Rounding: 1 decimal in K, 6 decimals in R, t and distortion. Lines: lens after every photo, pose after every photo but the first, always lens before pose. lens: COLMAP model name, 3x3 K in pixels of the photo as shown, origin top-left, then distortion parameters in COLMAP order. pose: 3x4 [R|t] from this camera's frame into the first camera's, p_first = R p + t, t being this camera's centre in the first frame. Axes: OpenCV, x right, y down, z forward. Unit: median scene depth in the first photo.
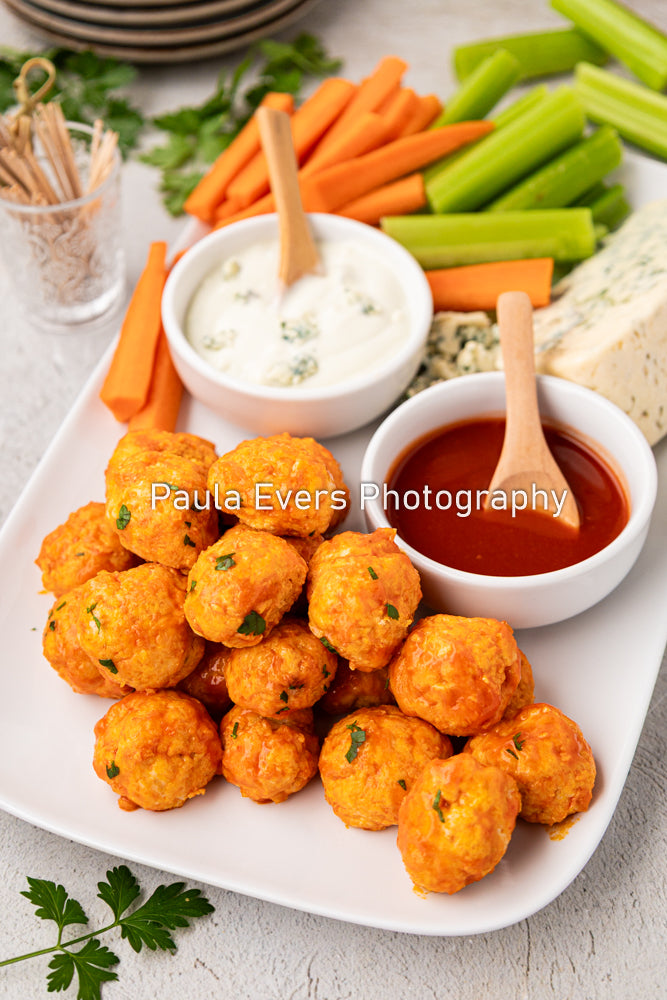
lens RADIAL K [[1446.6, 0, 333.5], [0, 1446.6, 500.0], [0, 0, 1]] dist [0.044182, -0.002249]
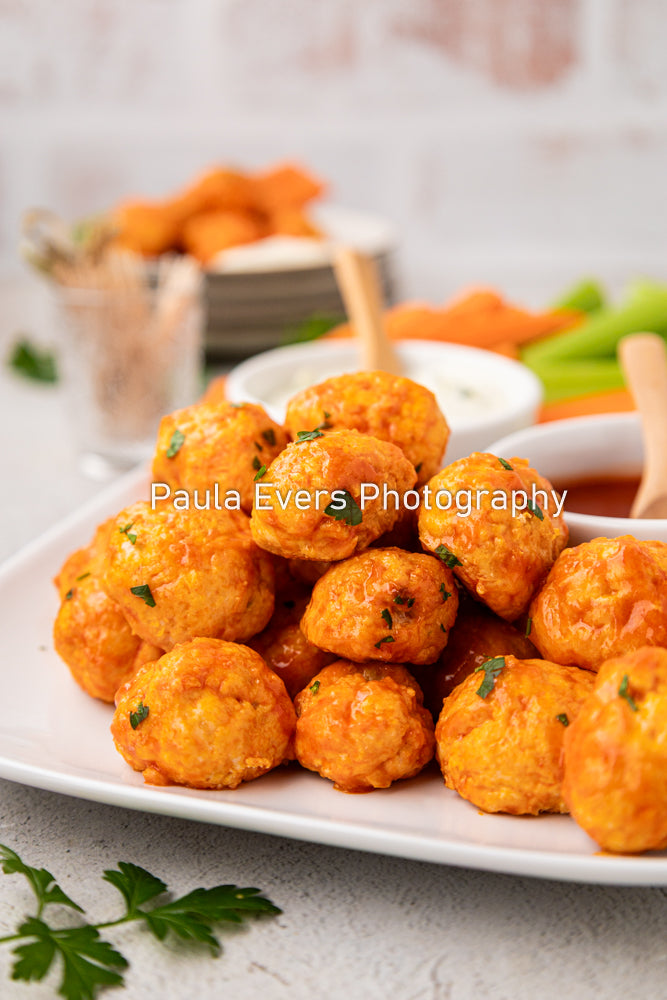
lens RADIAL K [[1446.6, 0, 333.5], [0, 1446.6, 500.0], [0, 0, 1]] dist [0.044182, -0.002249]
pose [[0.999691, 0.001264, -0.024843, -0.042621], [-0.013013, 0.877736, -0.478968, 0.423303], [0.021200, 0.479143, 0.877481, 0.346170]]
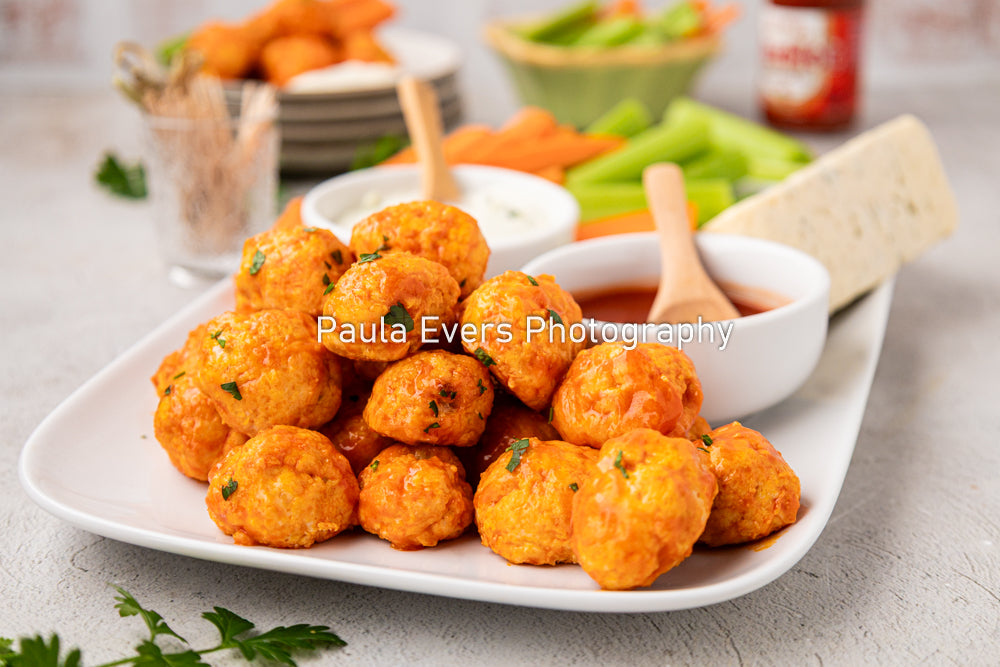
lens RADIAL K [[1450.1, 0, 500.0], [0, 1450.1, 333.5], [0, 0, 1]] dist [-0.002819, 0.064455]
pose [[0.999382, -0.001826, 0.035099, -0.024871], [0.017745, 0.888234, -0.459048, 0.492176], [-0.030338, 0.459387, 0.887718, 0.207770]]
